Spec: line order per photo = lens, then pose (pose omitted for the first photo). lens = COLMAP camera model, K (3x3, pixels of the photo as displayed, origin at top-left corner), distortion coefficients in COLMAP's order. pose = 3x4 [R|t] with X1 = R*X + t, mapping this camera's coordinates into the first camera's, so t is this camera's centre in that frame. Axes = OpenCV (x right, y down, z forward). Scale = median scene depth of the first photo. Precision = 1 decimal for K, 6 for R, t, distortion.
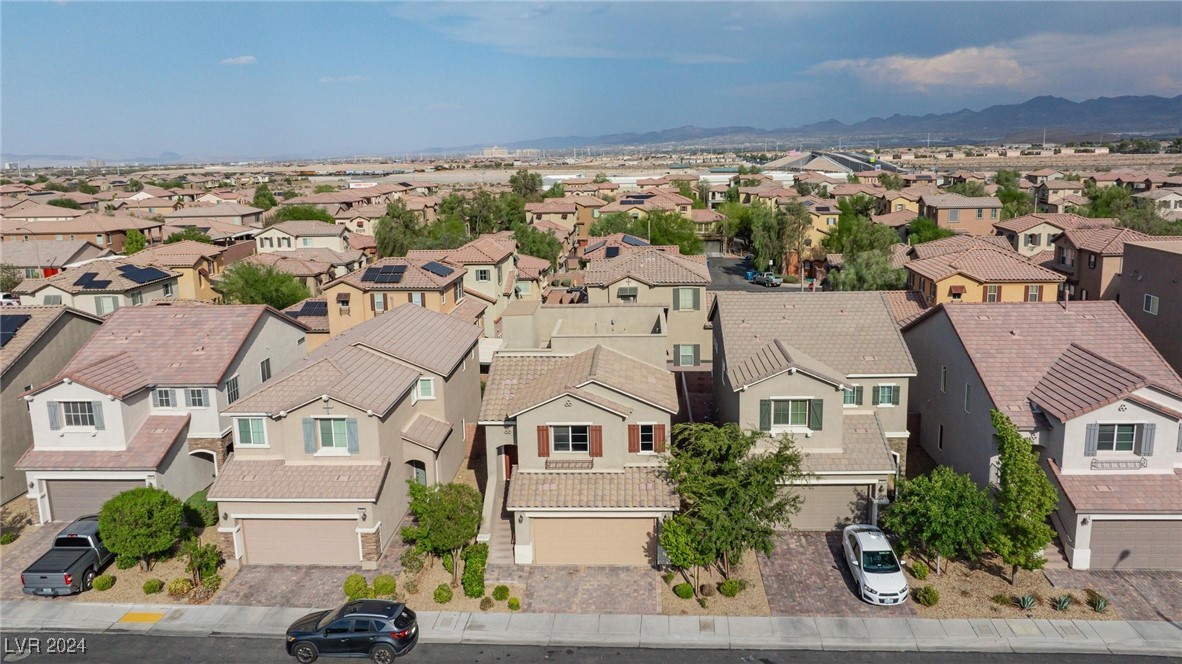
lens RADIAL K [[874.9, 0, 589.9], [0, 874.9, 301.9], [0, 0, 1]] dist [-0.024516, -0.007112]
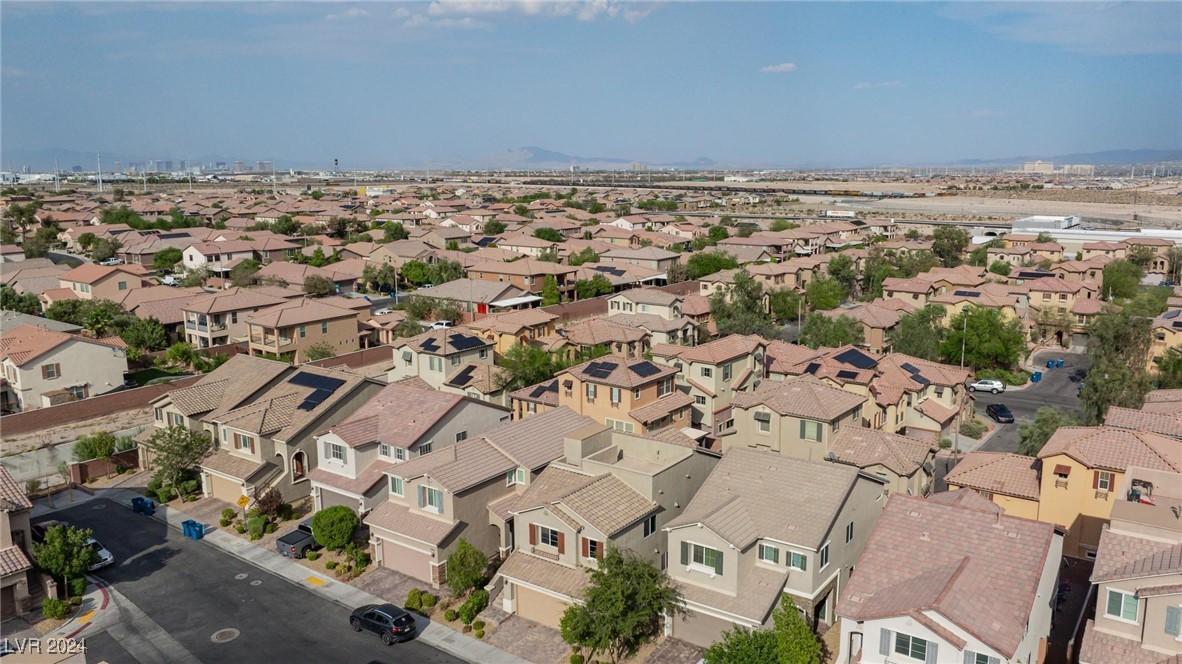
lens RADIAL K [[901.9, 0, 591.0], [0, 901.9, 332.0], [0, 0, 1]] dist [-0.037856, -0.000892]
pose [[0.844753, 0.114621, -0.522737, 0.603180], [-0.106121, 0.993275, 0.046304, -0.200113], [0.524528, 0.016358, 0.851236, -0.187761]]
